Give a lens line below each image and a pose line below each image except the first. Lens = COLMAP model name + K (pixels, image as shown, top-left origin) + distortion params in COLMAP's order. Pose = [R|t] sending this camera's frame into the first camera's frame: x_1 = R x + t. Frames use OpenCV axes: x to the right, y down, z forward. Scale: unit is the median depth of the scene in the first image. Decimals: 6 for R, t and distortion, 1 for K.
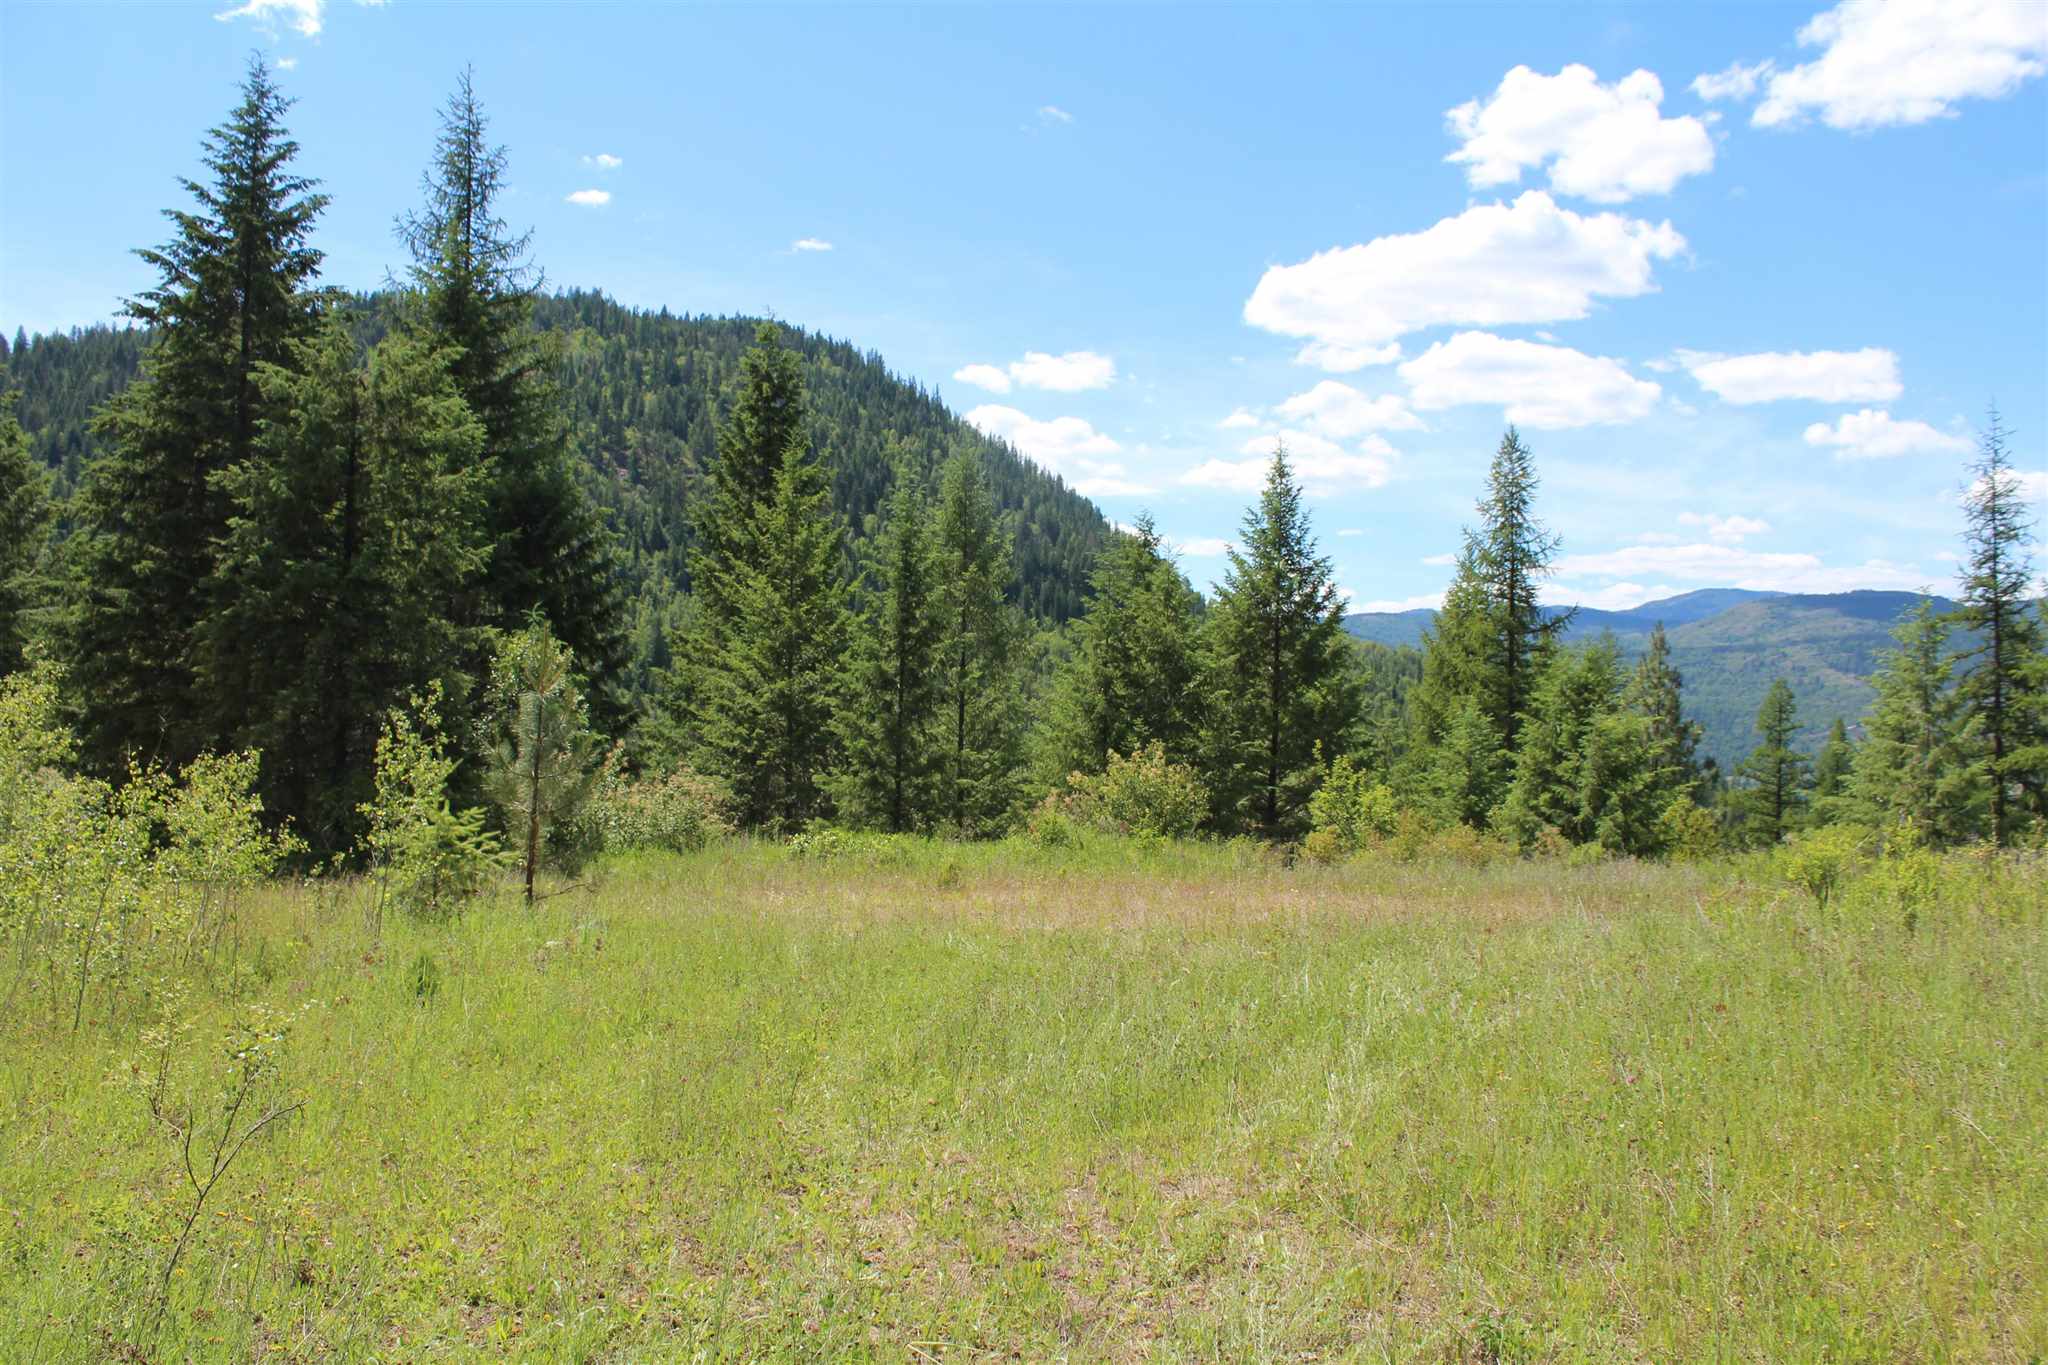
lens RADIAL K [[1727.4, 0, 1017.1], [0, 1727.4, 679.2], [0, 0, 1]] dist [-0.178317, 0.194298]
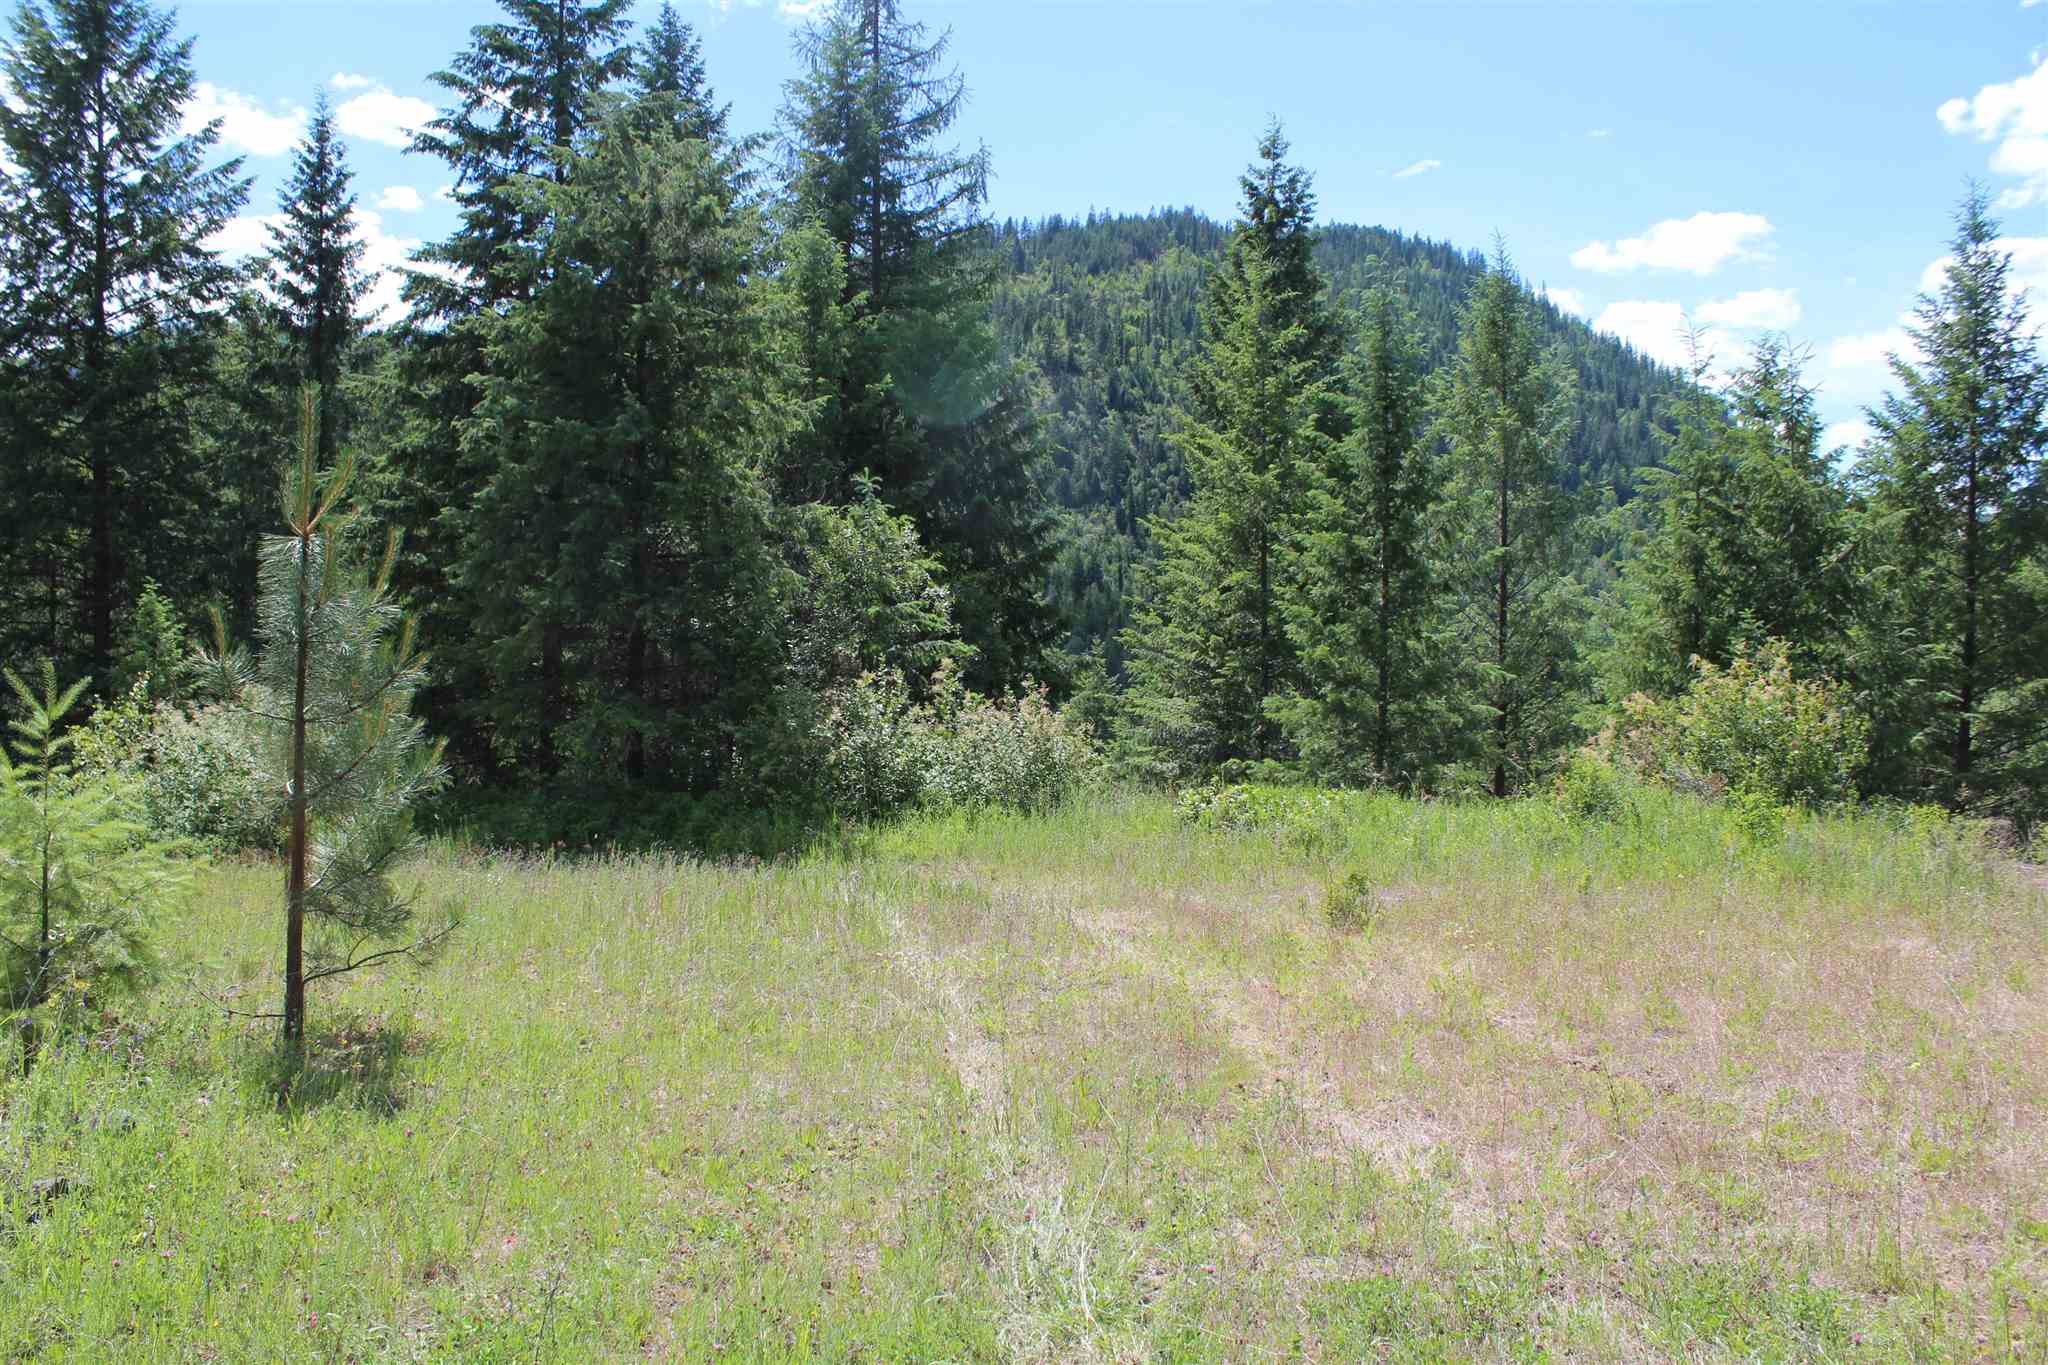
lens RADIAL K [[1727.4, 0, 1017.1], [0, 1727.4, 679.2], [0, 0, 1]] dist [-0.178317, 0.194298]
pose [[0.939530, -0.007307, -0.342389, 0.027690], [0.023231, 0.998829, 0.042432, 0.015519], [0.341678, -0.047821, 0.938600, 0.303179]]
